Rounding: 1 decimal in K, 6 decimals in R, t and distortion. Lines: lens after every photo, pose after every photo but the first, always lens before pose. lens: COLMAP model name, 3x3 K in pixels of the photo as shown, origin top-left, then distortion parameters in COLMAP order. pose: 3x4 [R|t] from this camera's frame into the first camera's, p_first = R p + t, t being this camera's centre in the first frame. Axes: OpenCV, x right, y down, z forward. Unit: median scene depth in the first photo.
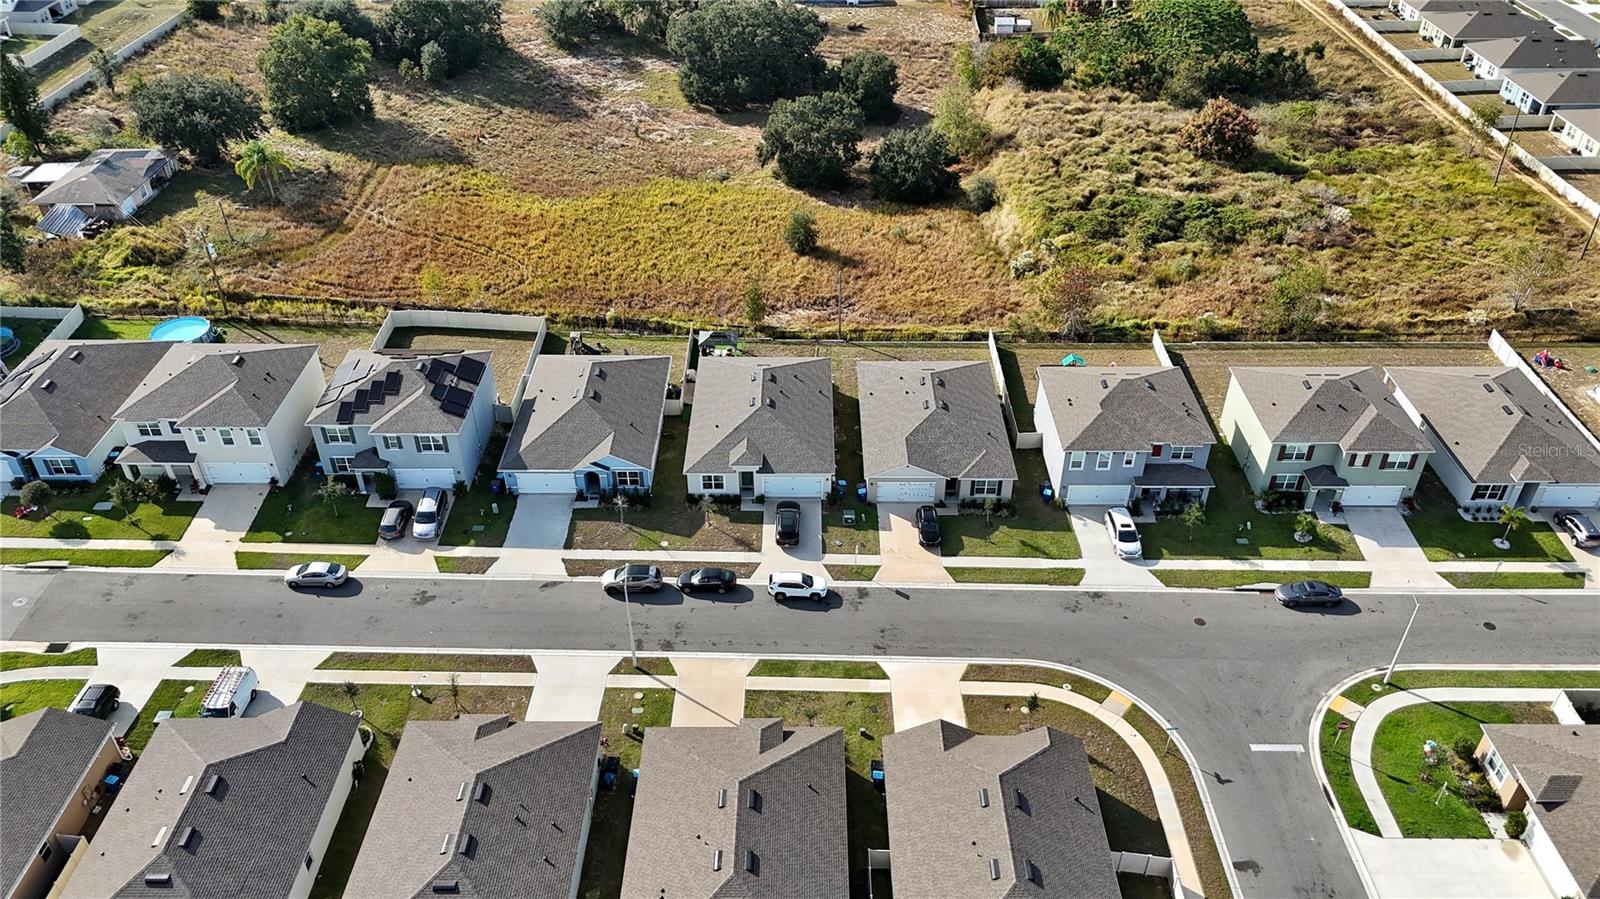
lens RADIAL K [[1186.2, 0, 800.0], [0, 1186.2, 449.5], [0, 0, 1]] dist [0.080125, -0.089997]
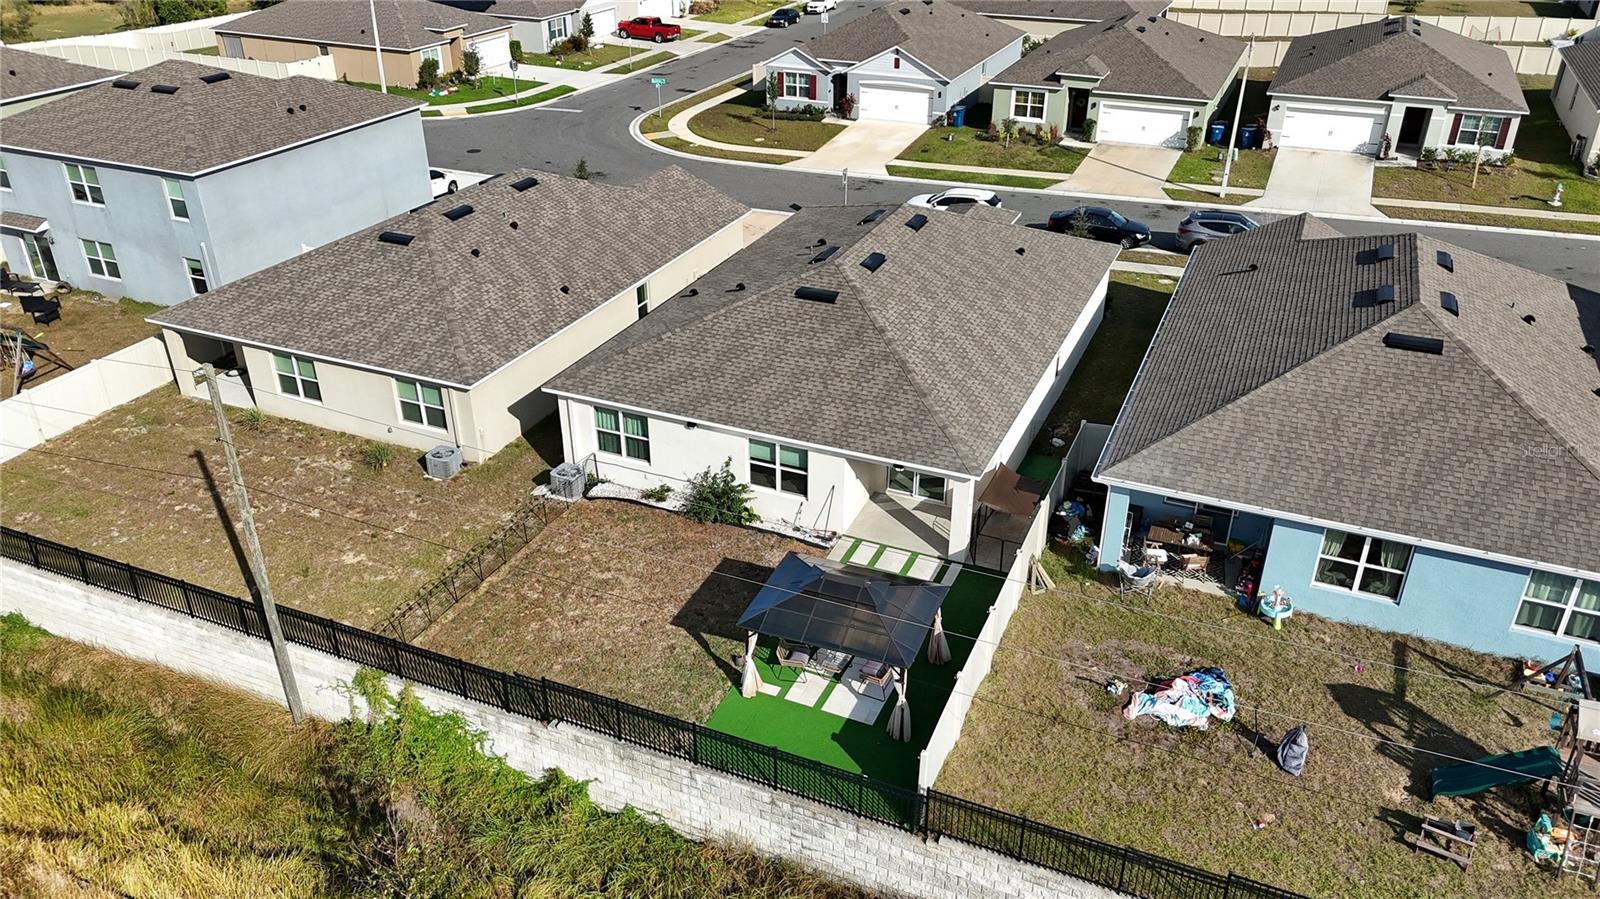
lens RADIAL K [[1186.2, 0, 800.0], [0, 1186.2, 449.5], [0, 0, 1]] dist [0.080125, -0.089997]
pose [[-0.918588, -0.190543, 0.346250, -0.118098], [0.226247, 0.464814, 0.856014, -0.266014], [-0.324049, 0.864663, -0.383863, 0.956639]]
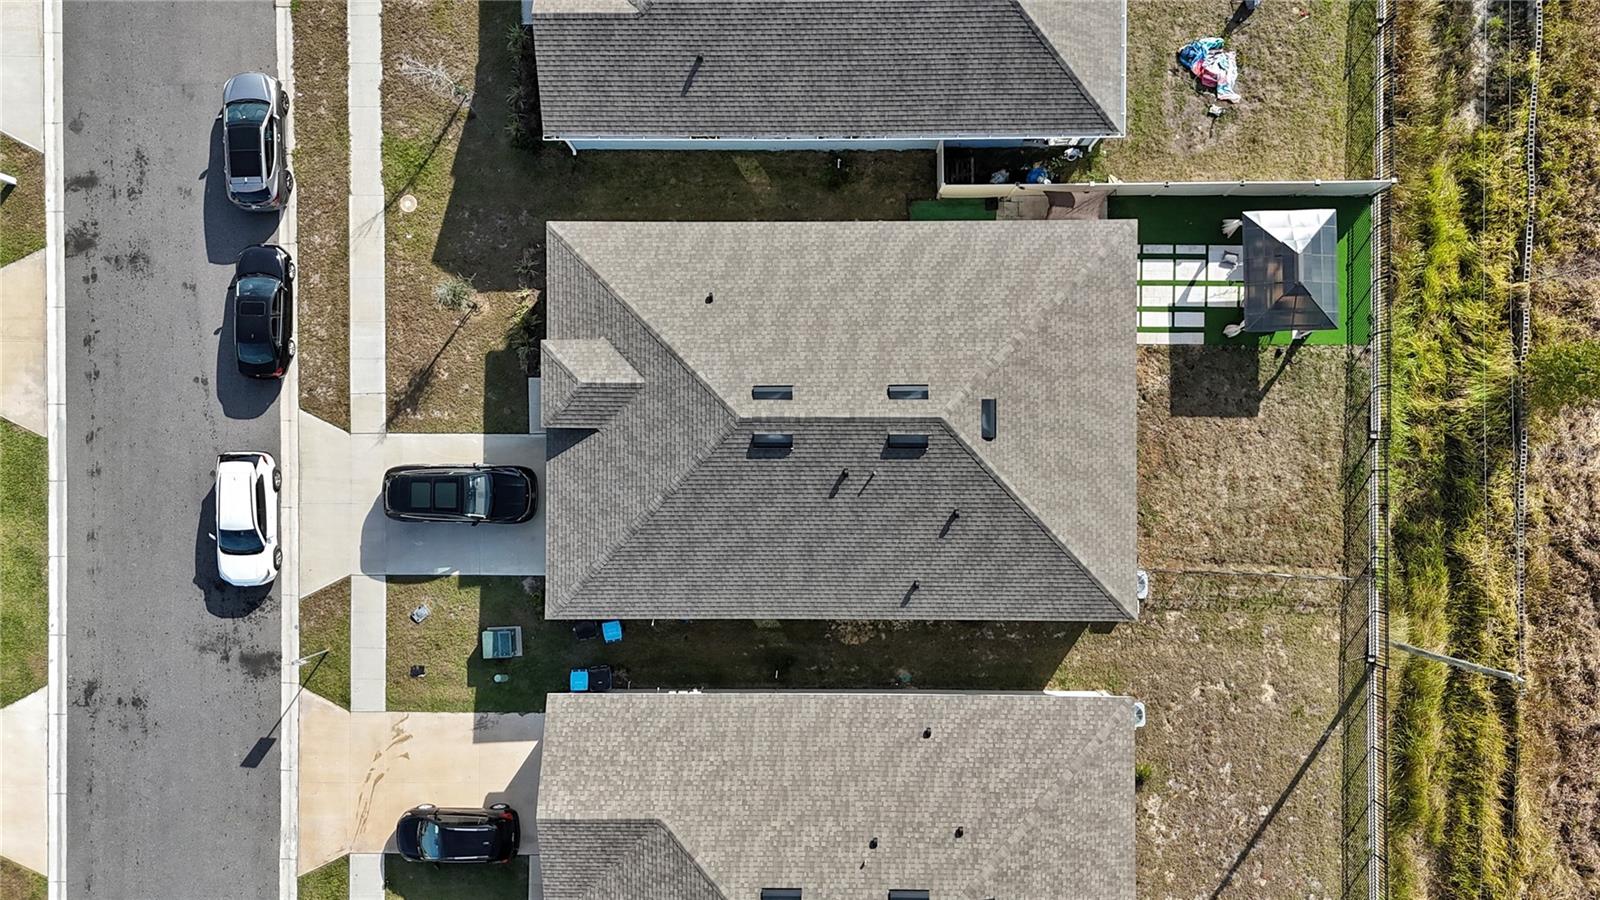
lens RADIAL K [[1286.8, 0, 800.0], [0, 1286.8, 450.0], [0, 0, 1]] dist [0.028208, 0.001540]
pose [[0.003573, 0.999910, -0.012912, -0.014348], [-0.566417, 0.012665, 0.824021, -0.277038], [0.824111, 0.004369, 0.566412, 0.623046]]
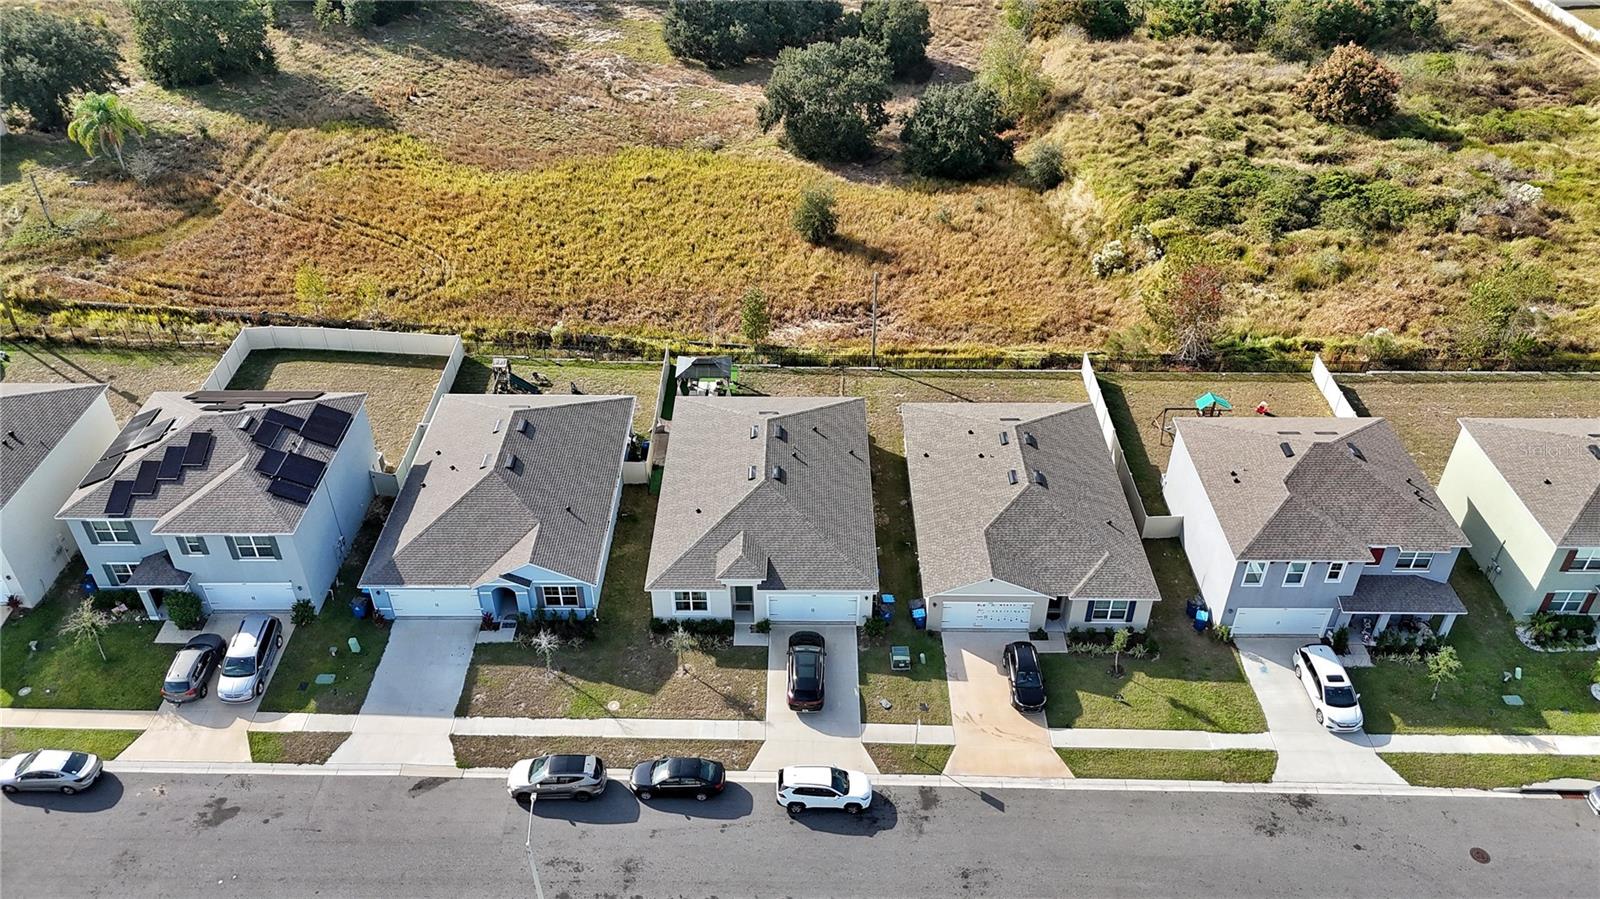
lens RADIAL K [[1186.2, 0, 800.0], [0, 1186.2, 449.5], [0, 0, 1]] dist [0.080125, -0.089997]
pose [[0.999999, 0.001411, 0.000053, -0.010296], [-0.001412, 0.999882, 0.015286, -0.050043], [-0.000032, -0.015286, 0.999883, 0.262096]]
